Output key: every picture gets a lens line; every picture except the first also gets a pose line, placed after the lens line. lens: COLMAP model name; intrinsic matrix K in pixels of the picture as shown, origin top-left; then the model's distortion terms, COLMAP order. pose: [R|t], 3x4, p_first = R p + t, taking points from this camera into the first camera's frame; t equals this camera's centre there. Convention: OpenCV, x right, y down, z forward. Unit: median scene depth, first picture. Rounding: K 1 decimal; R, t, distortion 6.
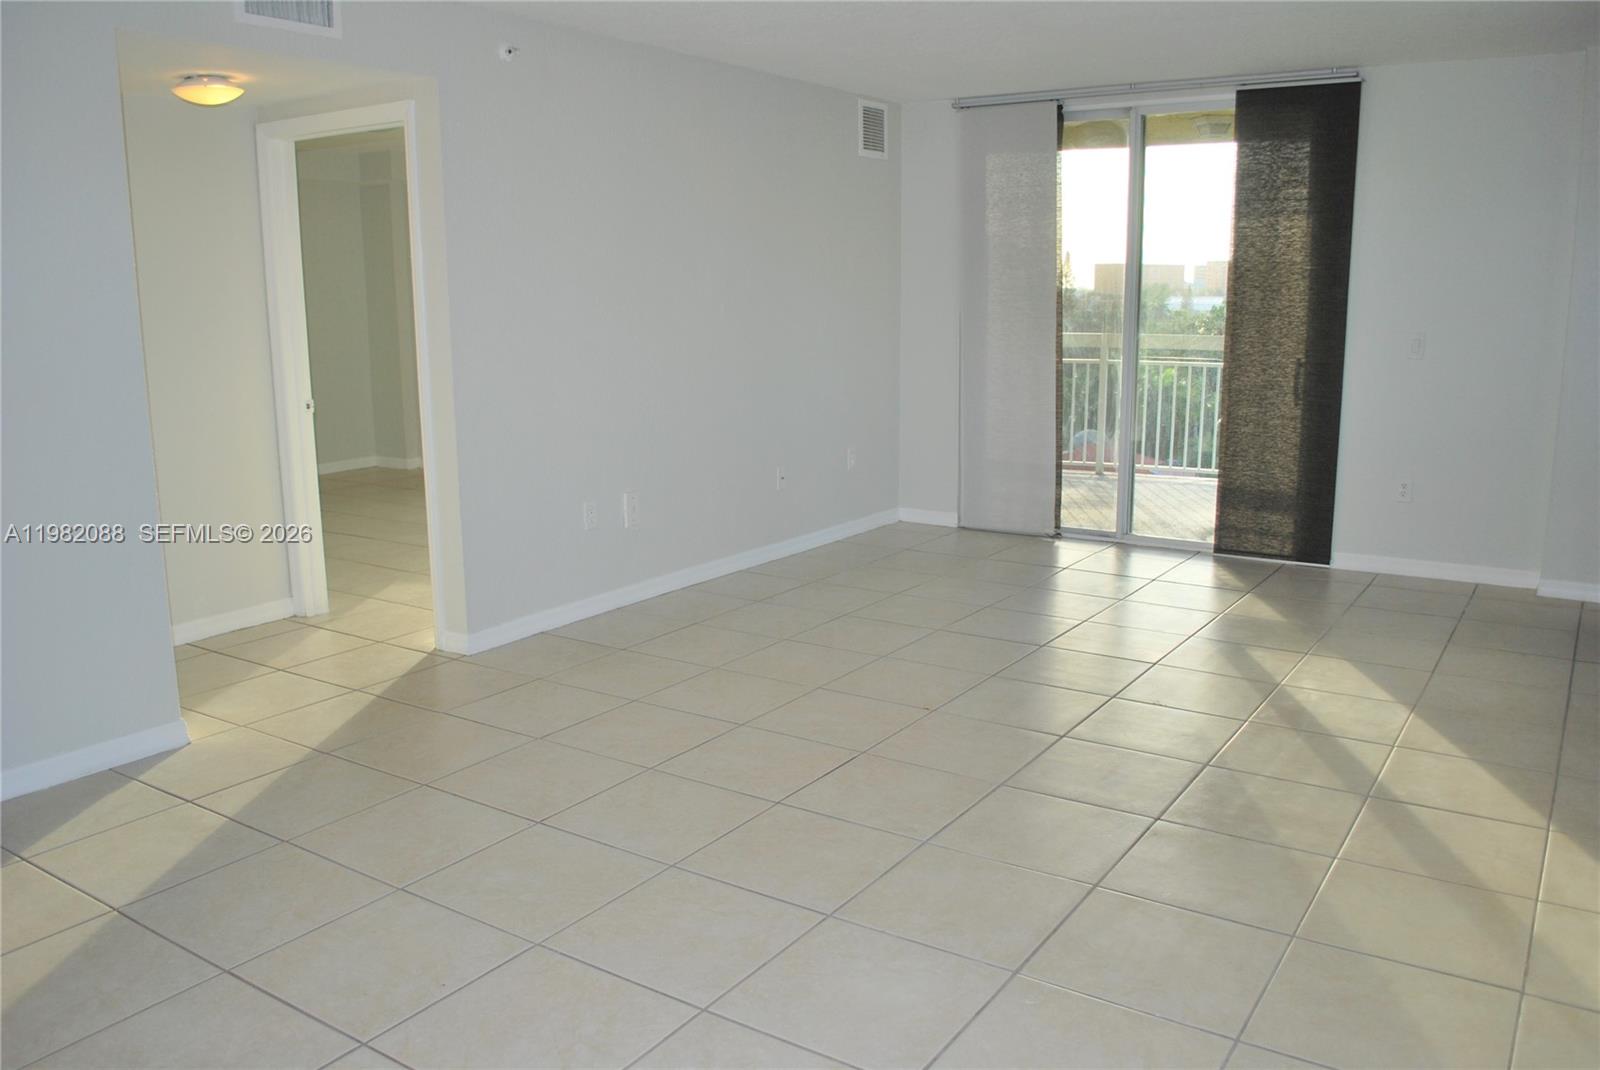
lens RADIAL K [[1259.0, 0, 808.6], [0, 1259.0, 538.8], [0, 0, 1]] dist [-0.079088, 0.006364]
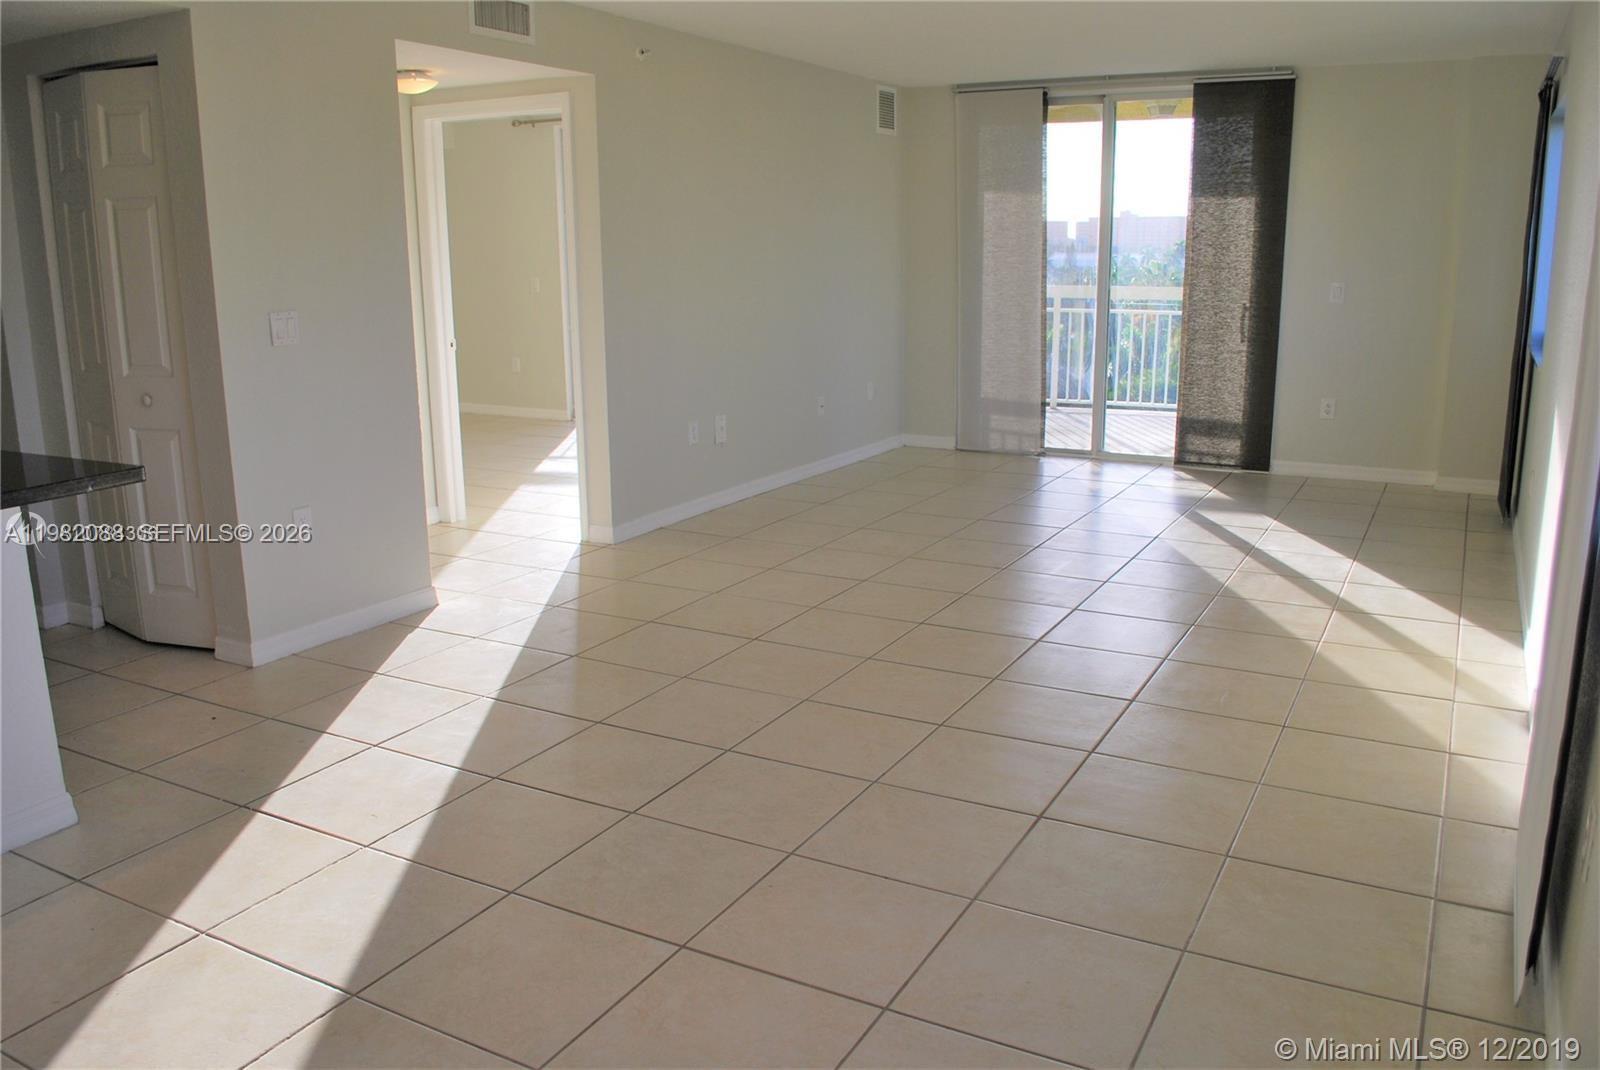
lens RADIAL K [[1249.3, 0, 800.0], [0, 1249.3, 535.0], [0, 0, 1]] dist [-0.040147, -0.089568]
pose [[0.996728, -0.017891, 0.078825, -0.141633], [0.015414, 0.999372, 0.031922, 0.037149], [-0.079347, -0.030602, 0.996377, -0.189778]]
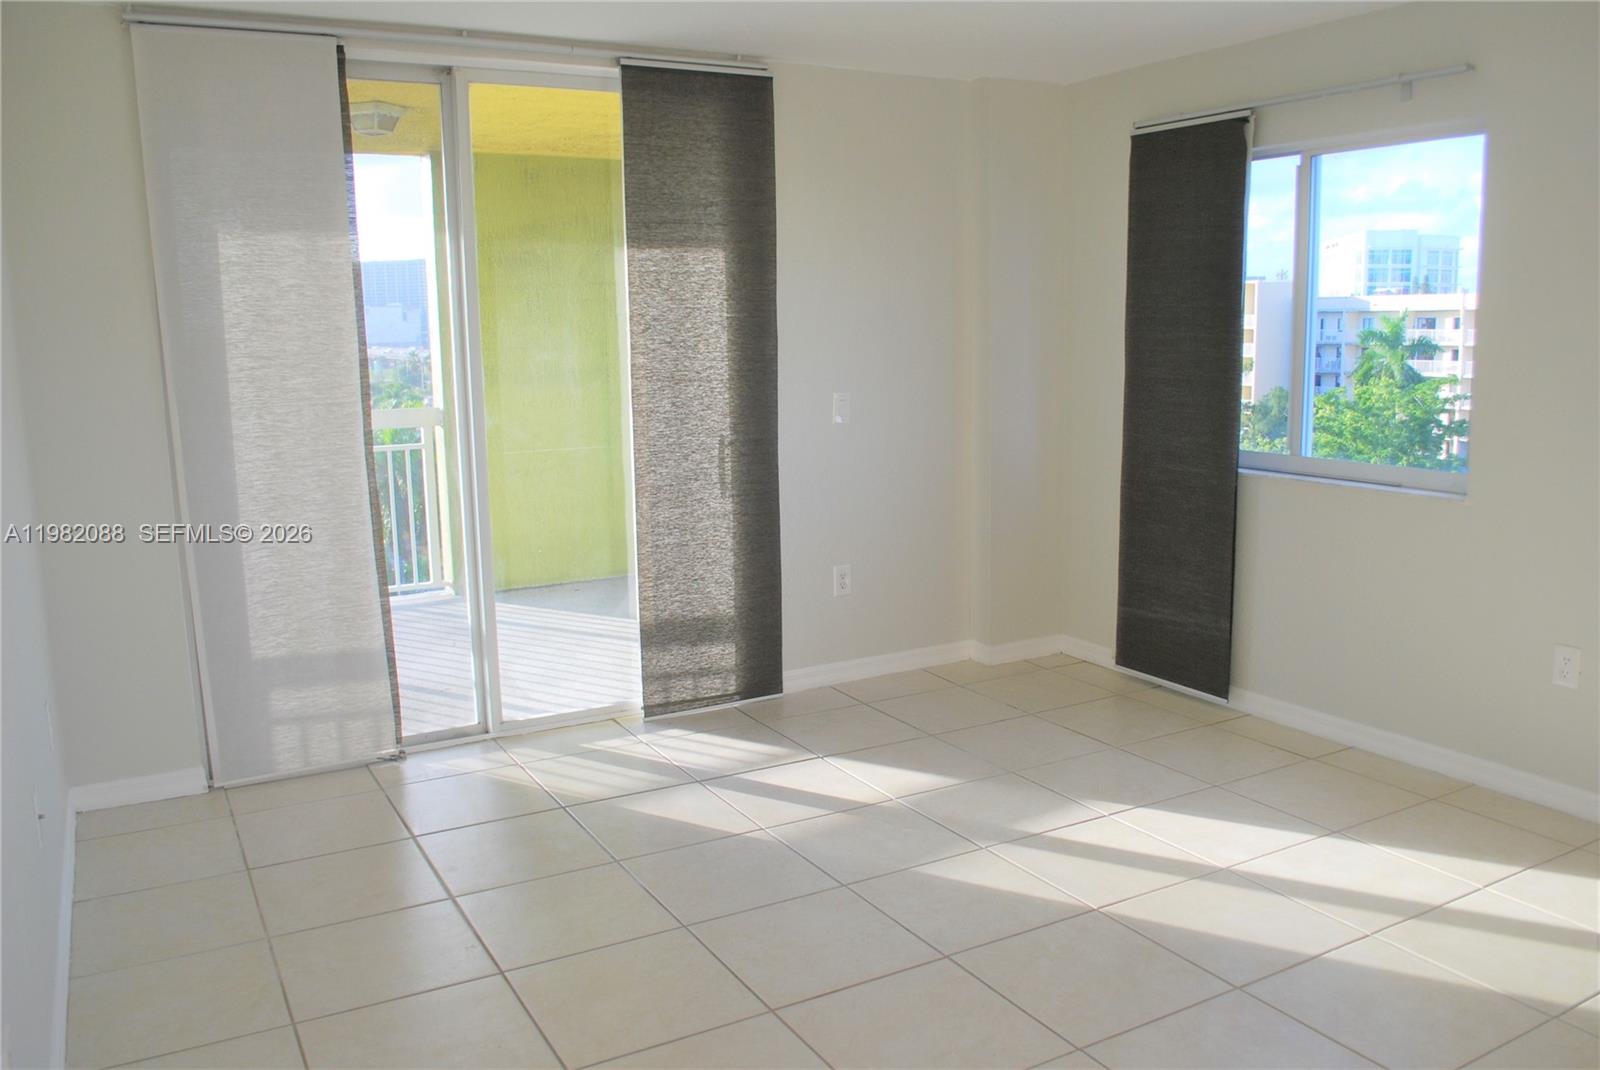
lens RADIAL K [[1259.0, 0, 808.6], [0, 1259.0, 538.8], [0, 0, 1]] dist [-0.079088, 0.006364]
pose [[0.466058, -0.143409, 0.873054, -0.250506], [0.188006, 0.980293, 0.060662, -0.118915], [-0.864548, 0.135867, 0.483835, 0.587102]]
